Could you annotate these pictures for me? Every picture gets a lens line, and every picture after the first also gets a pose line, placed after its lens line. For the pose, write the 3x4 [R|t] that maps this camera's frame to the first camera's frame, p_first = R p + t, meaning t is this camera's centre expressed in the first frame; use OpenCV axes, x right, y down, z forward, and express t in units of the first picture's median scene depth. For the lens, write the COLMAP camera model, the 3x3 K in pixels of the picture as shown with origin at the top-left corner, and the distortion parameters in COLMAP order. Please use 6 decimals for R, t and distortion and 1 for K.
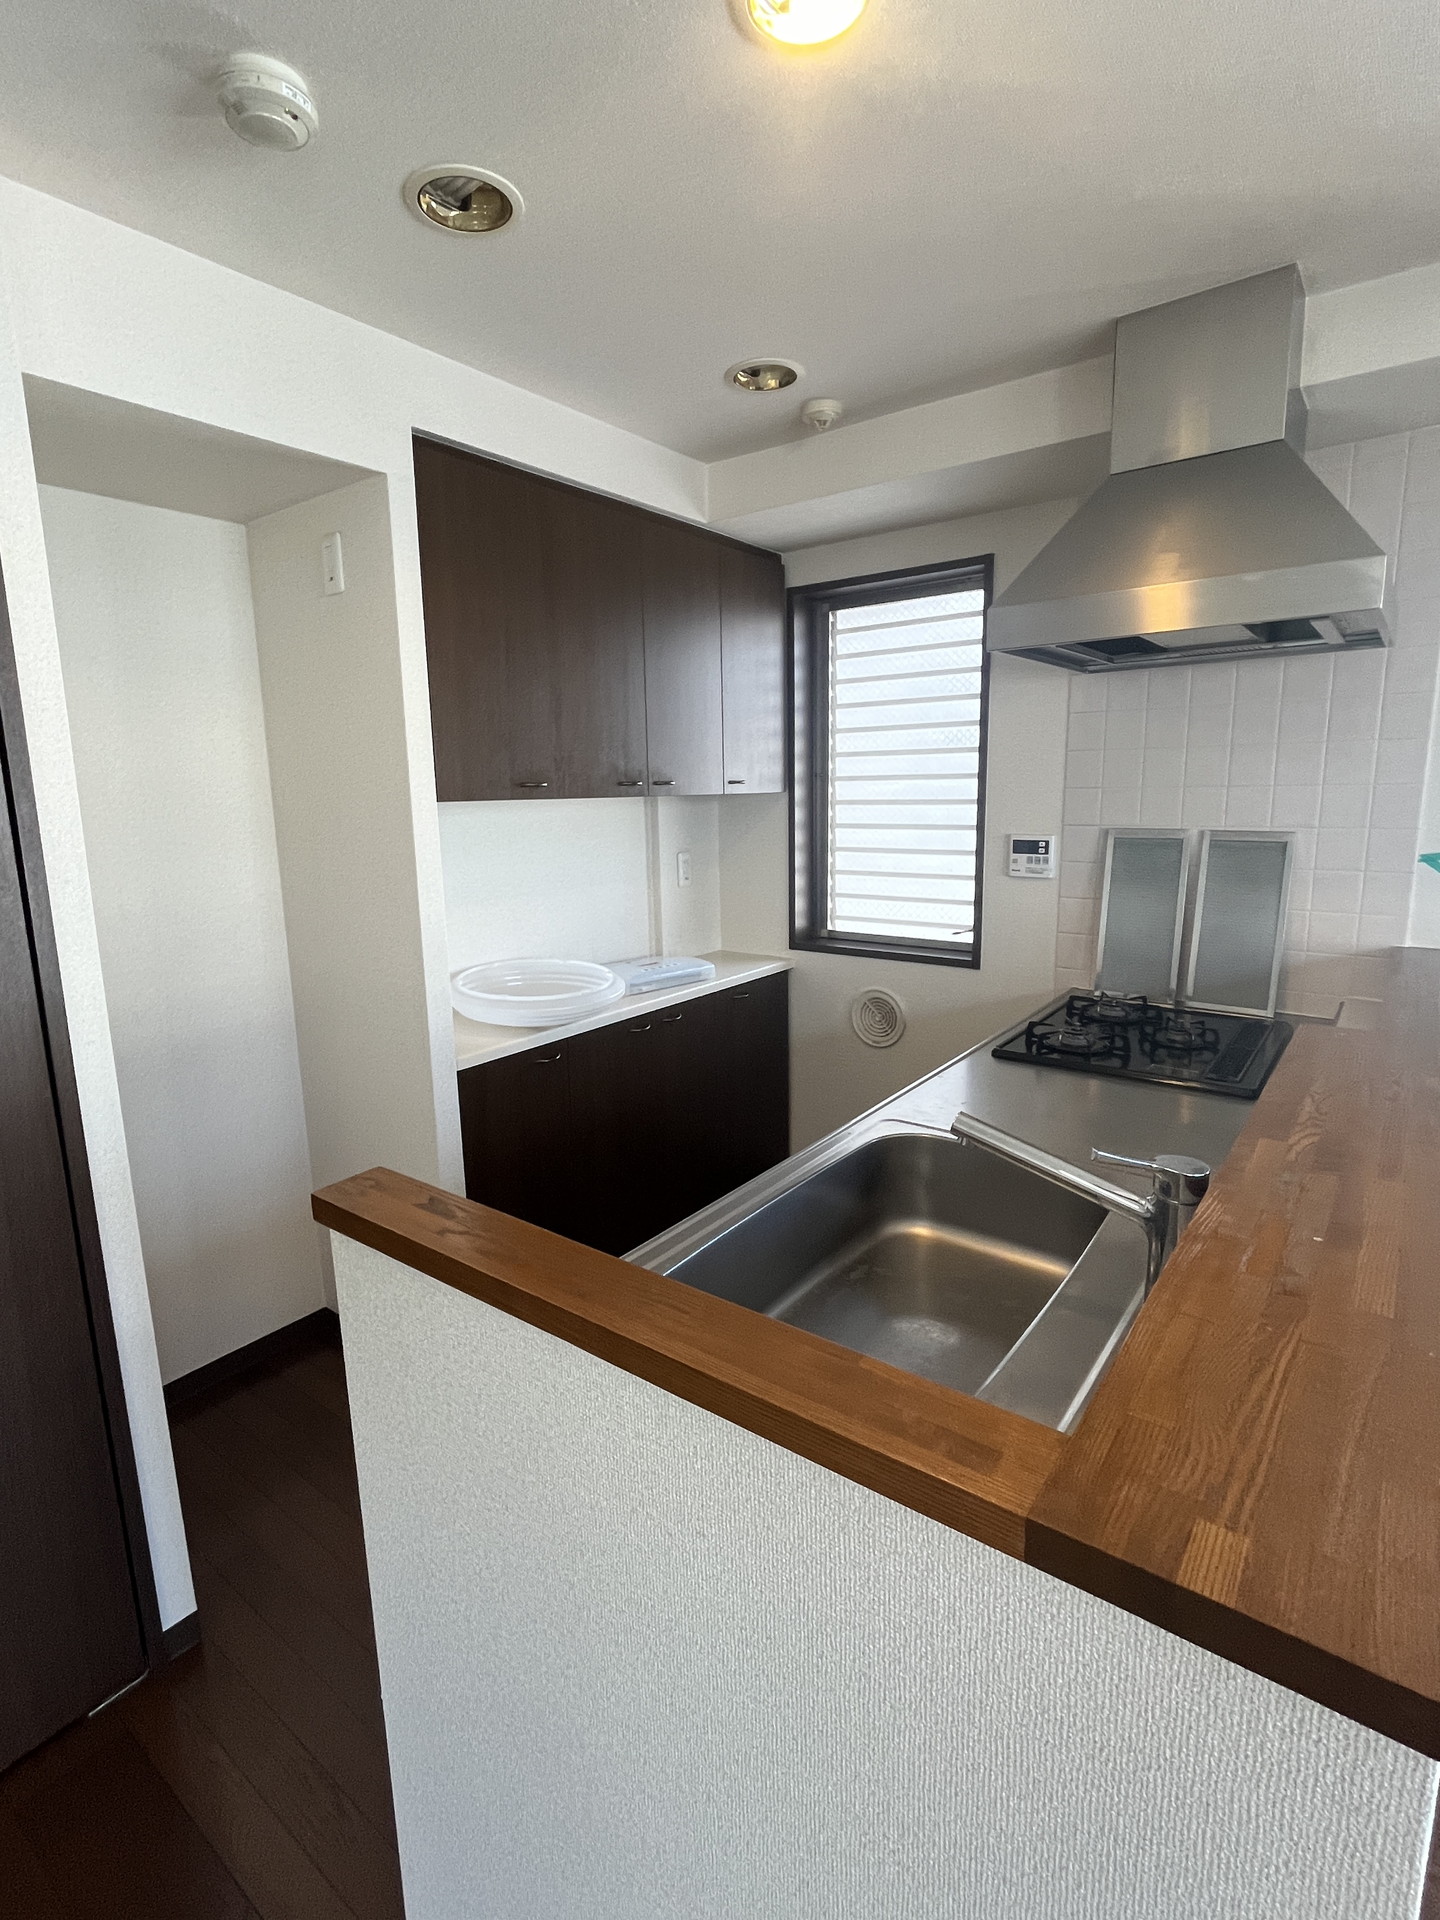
lens RADIAL K [[939.9, 0, 723.9], [0, 939.9, 960.7], [0, 0, 1]] dist [0.002022, -0.000752]
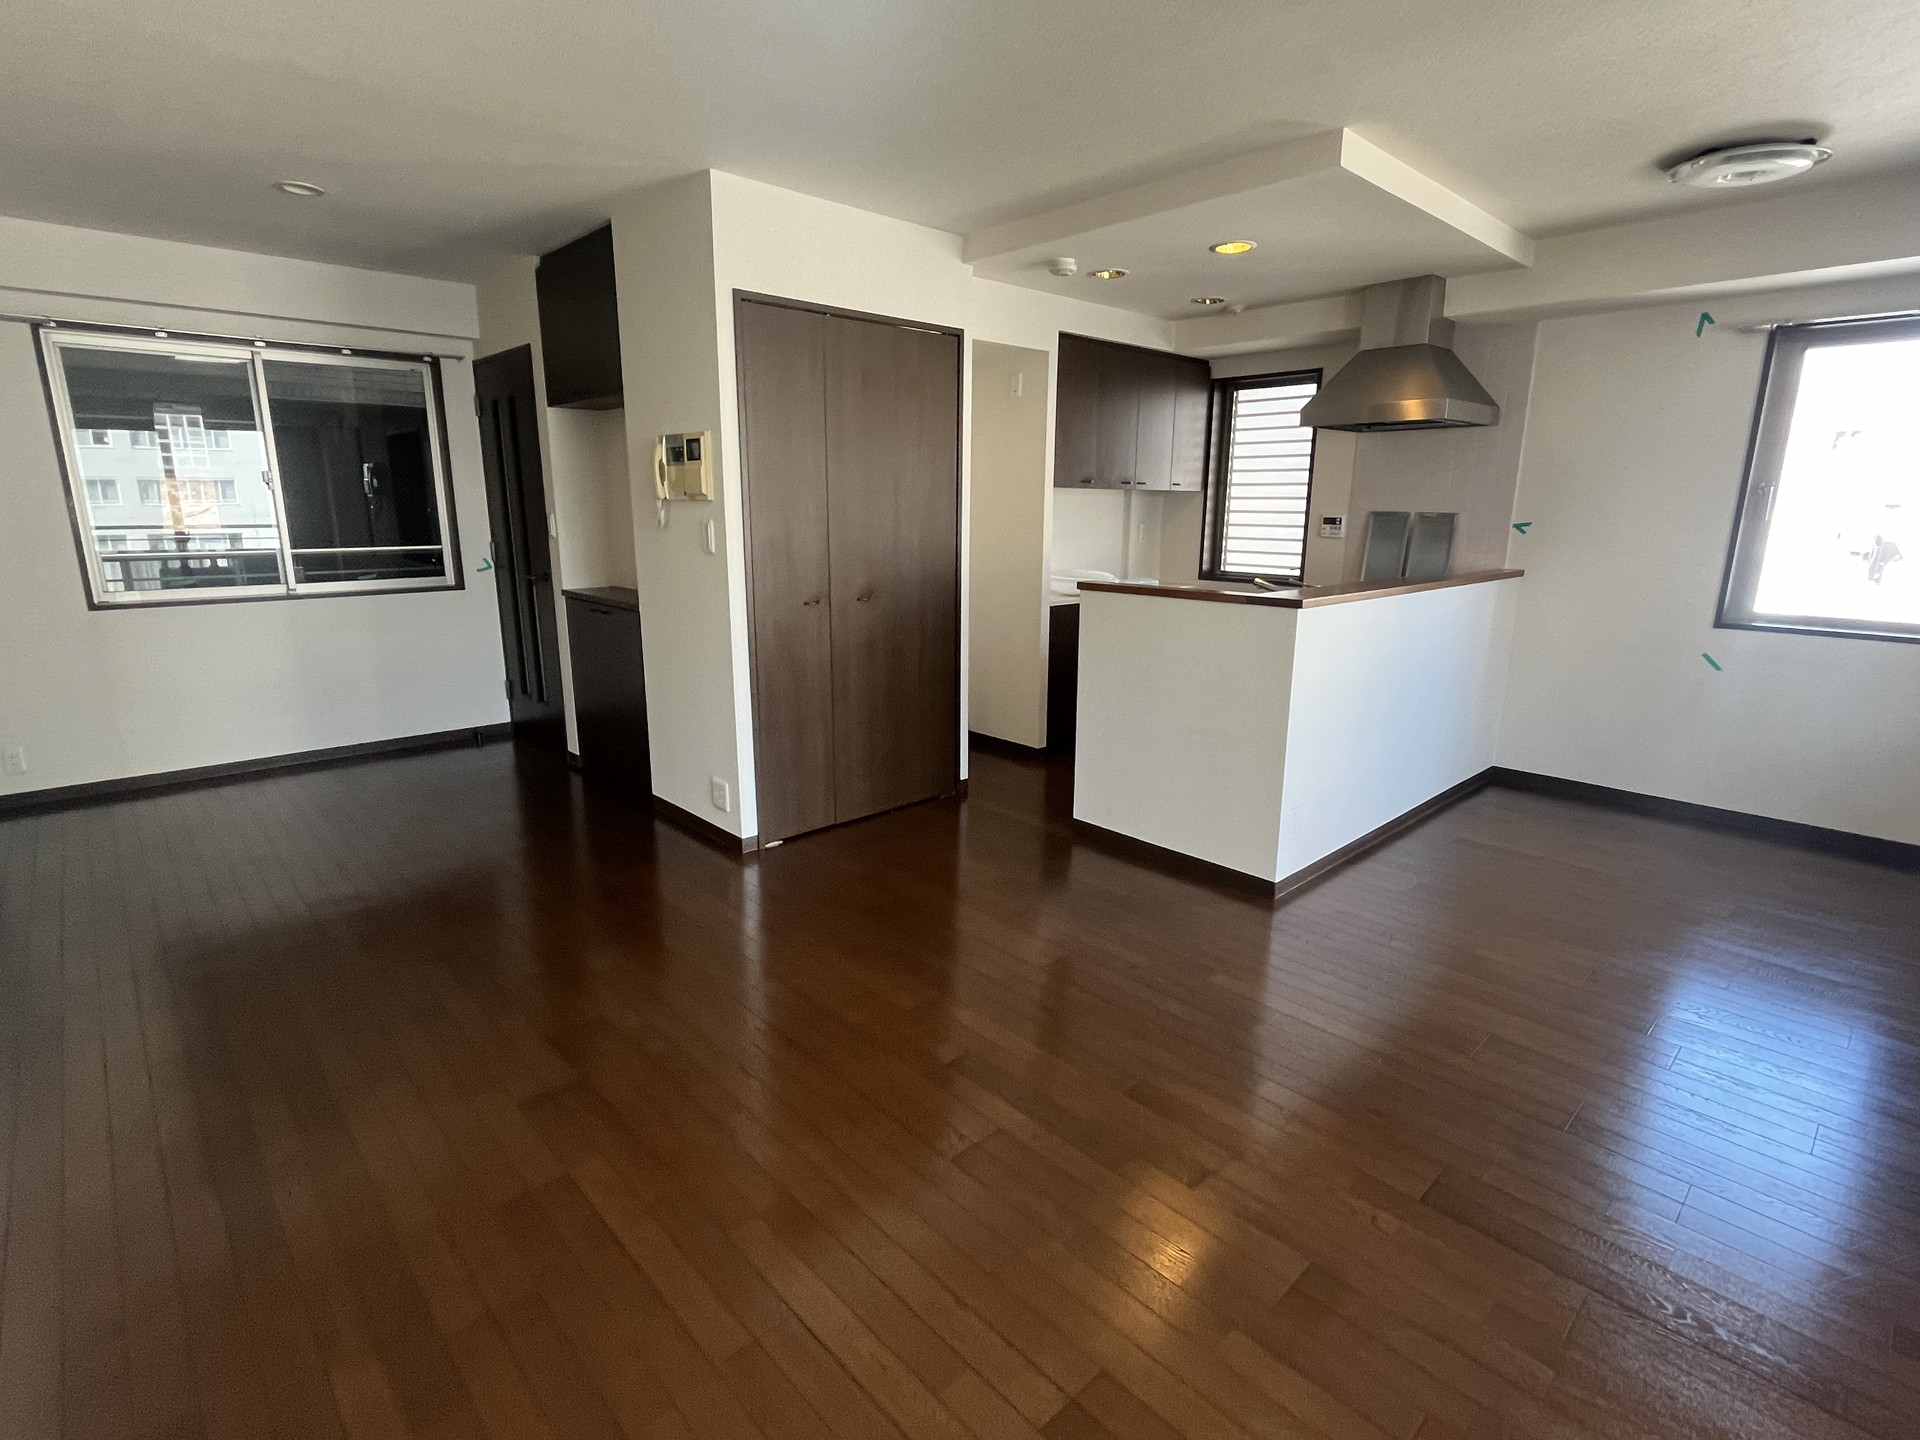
lens RADIAL K [[939.9, 0, 954.6], [0, 939.9, 722.2], [0, 0, 1]] dist [0.002022, -0.000752]
pose [[0.984392, 0.064524, -0.163734, -0.080787], [-0.056506, 0.996986, 0.053166, 0.197958], [0.166671, -0.043084, 0.985071, -0.895892]]
